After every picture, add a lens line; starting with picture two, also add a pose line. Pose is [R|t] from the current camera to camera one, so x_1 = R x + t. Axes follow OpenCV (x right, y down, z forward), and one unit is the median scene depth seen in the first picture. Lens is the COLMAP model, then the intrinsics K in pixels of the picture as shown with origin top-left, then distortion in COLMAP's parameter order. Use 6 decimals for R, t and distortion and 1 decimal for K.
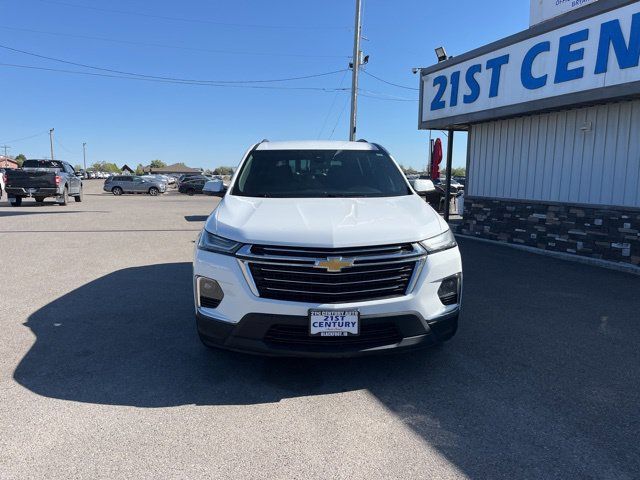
lens RADIAL K [[477.6, 0, 313.2], [0, 477.6, 237.5], [0, 0, 1]] dist [0.067288, -0.098467]
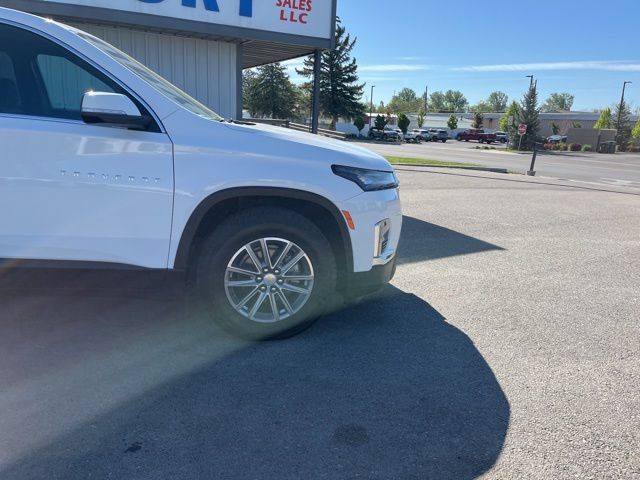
lens RADIAL K [[477.6, 0, 313.2], [0, 477.6, 237.5], [0, 0, 1]] dist [0.067288, -0.098467]
pose [[-0.152723, -0.240912, 0.958456, -0.371632], [0.080111, 0.963623, 0.254976, -0.038592], [-0.985017, 0.115724, -0.127867, 0.445114]]
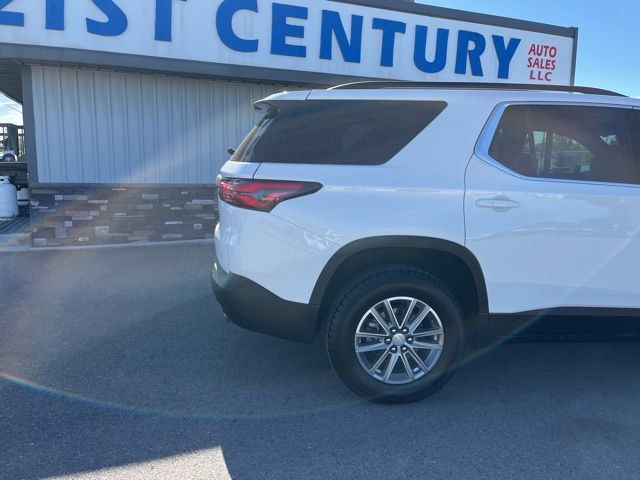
lens RADIAL K [[480.2, 0, 307.4], [0, 480.2, 237.8], [0, 0, 1]] dist [0.023359, -0.002858]
pose [[-0.044783, -0.158947, 0.986271, -0.385887], [0.108829, 0.980609, 0.162976, -0.100421], [-0.993051, 0.114634, -0.026616, 0.844331]]
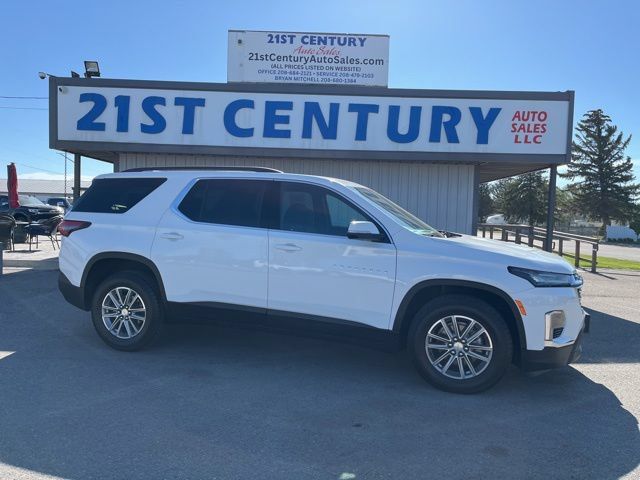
lens RADIAL K [[480.0, 0, 316.1], [0, 480.0, 242.0], [0, 0, 1]] dist [0.057425, -0.086244]
pose [[0.344453, -0.042233, 0.937853, -0.521818], [0.090589, 0.995821, 0.011572, -0.045904], [-0.934423, 0.080973, 0.346839, 0.398571]]
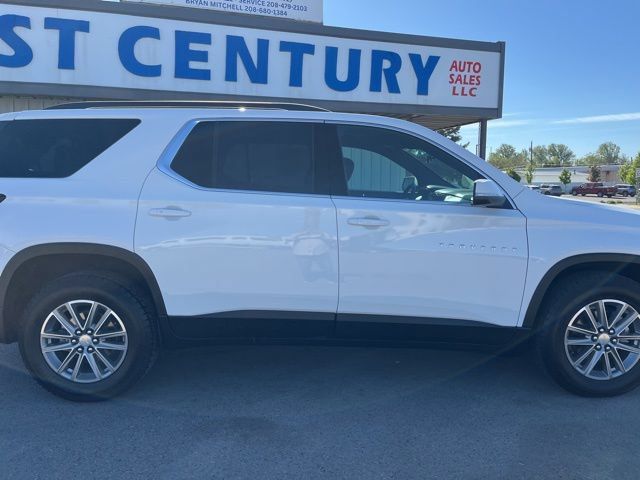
lens RADIAL K [[477.6, 0, 313.2], [0, 477.6, 237.5], [0, 0, 1]] dist [0.067288, -0.098467]
pose [[0.031042, -0.119006, 0.992408, -0.408427], [0.123053, 0.985789, 0.114363, -0.068297], [-0.991914, 0.118569, 0.045245, 0.611033]]
